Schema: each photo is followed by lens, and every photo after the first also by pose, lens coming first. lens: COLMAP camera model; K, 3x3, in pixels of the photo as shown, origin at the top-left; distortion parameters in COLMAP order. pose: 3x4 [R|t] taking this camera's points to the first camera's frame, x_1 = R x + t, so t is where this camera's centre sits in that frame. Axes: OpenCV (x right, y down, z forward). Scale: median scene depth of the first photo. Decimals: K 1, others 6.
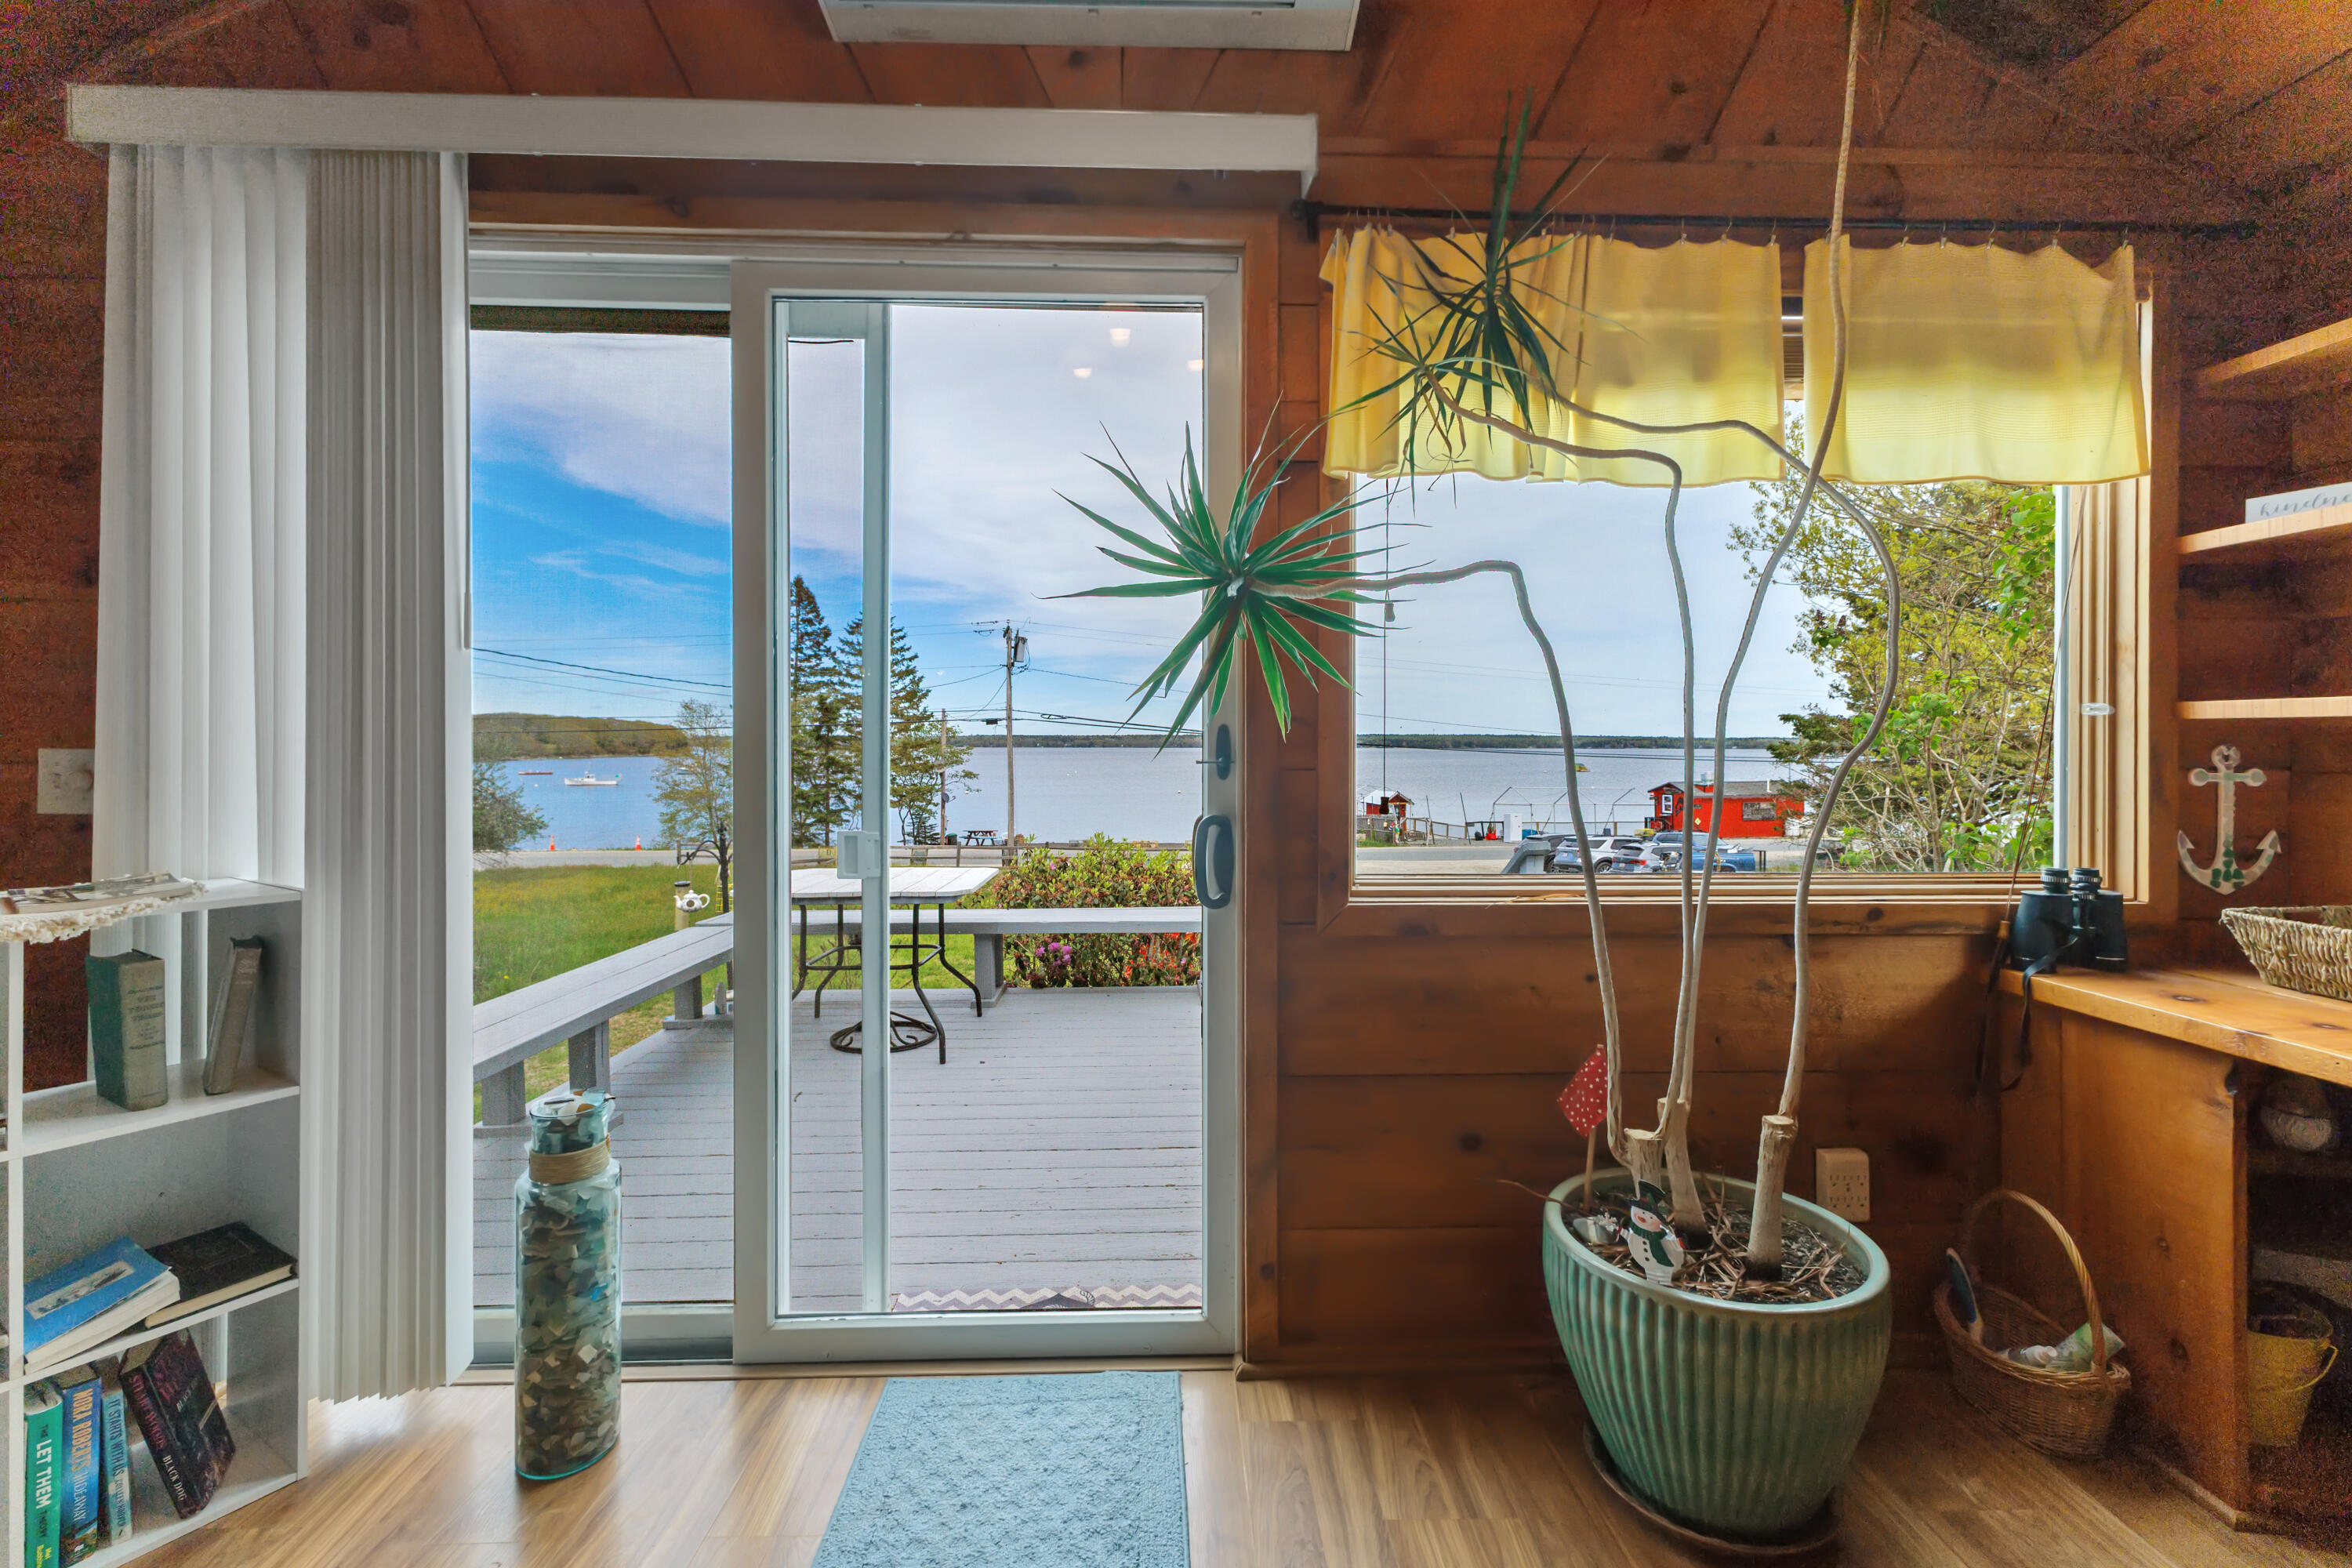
lens RADIAL K [[1032.6, 0, 1176.5], [0, 1032.6, 765.7], [0, 0, 1]] dist [0.008163, 0.000017]
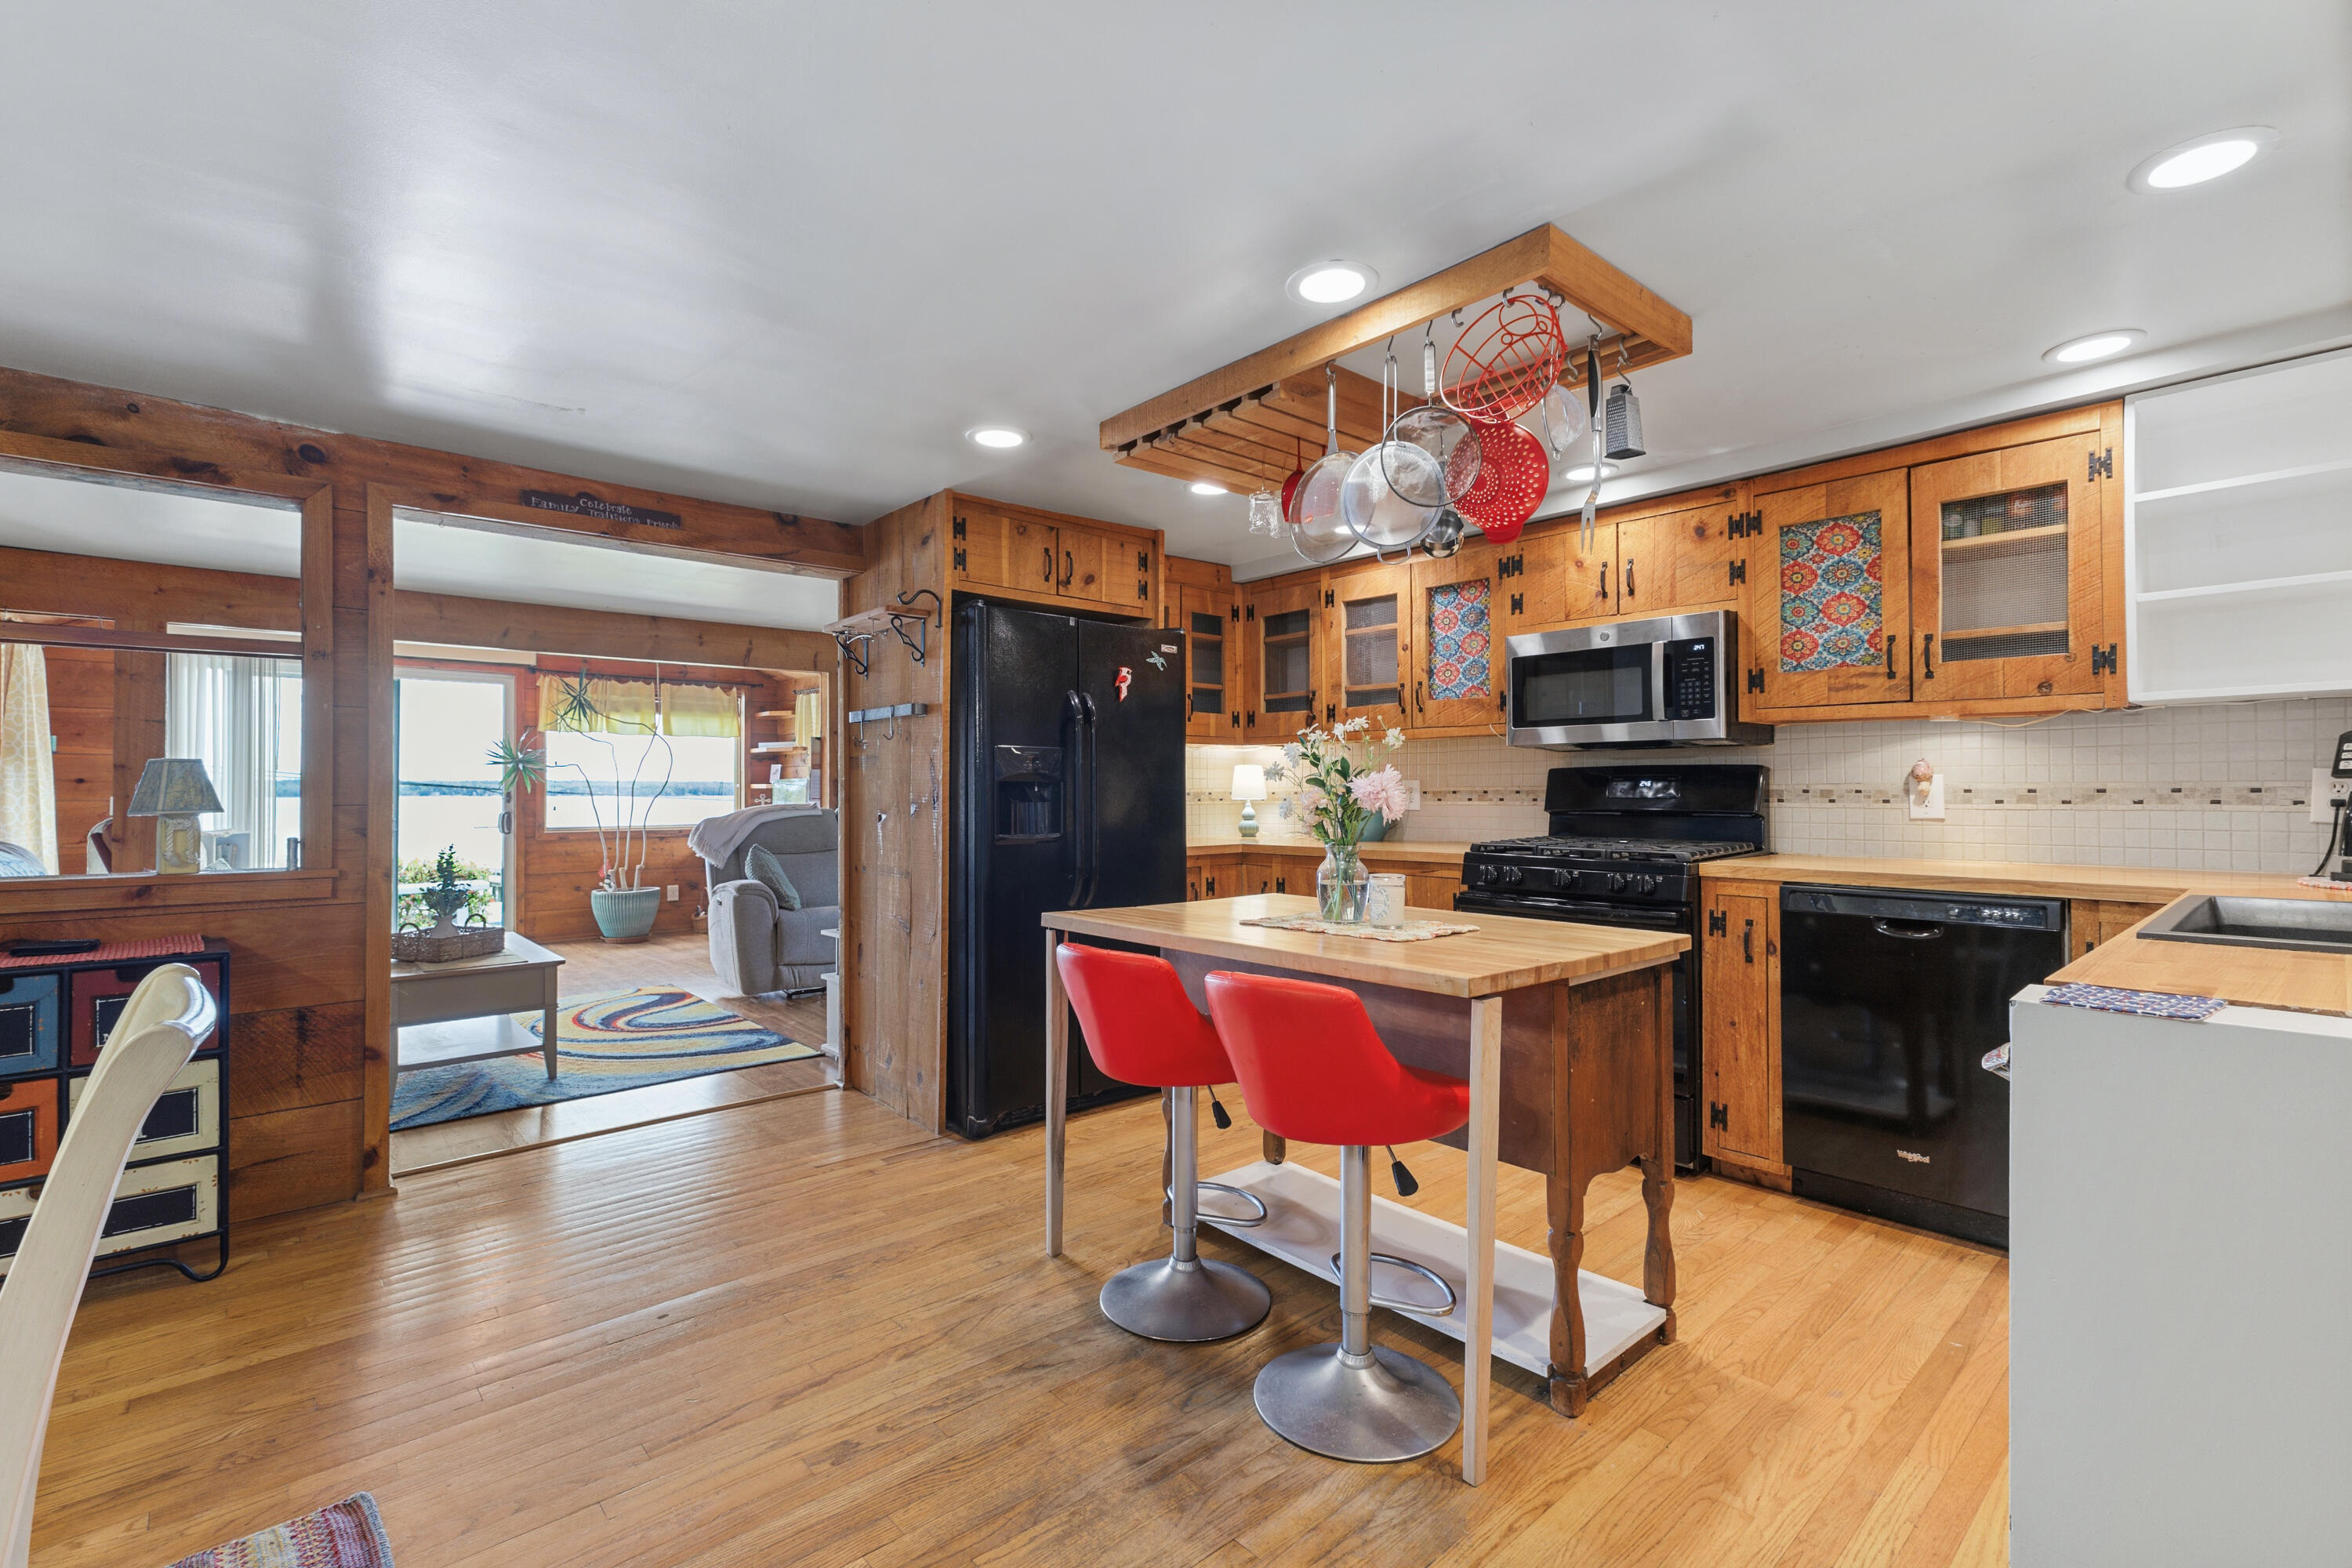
lens RADIAL K [[1032.6, 0, 1158.9], [0, 1032.6, 784.0], [0, 0, 1]] dist [0.008163, 0.000017]
pose [[0.768486, 0.001681, 0.639864, -0.614578], [0.007193, 0.999911, -0.011267, 0.002503], [-0.639826, 0.013261, 0.768406, -3.873243]]
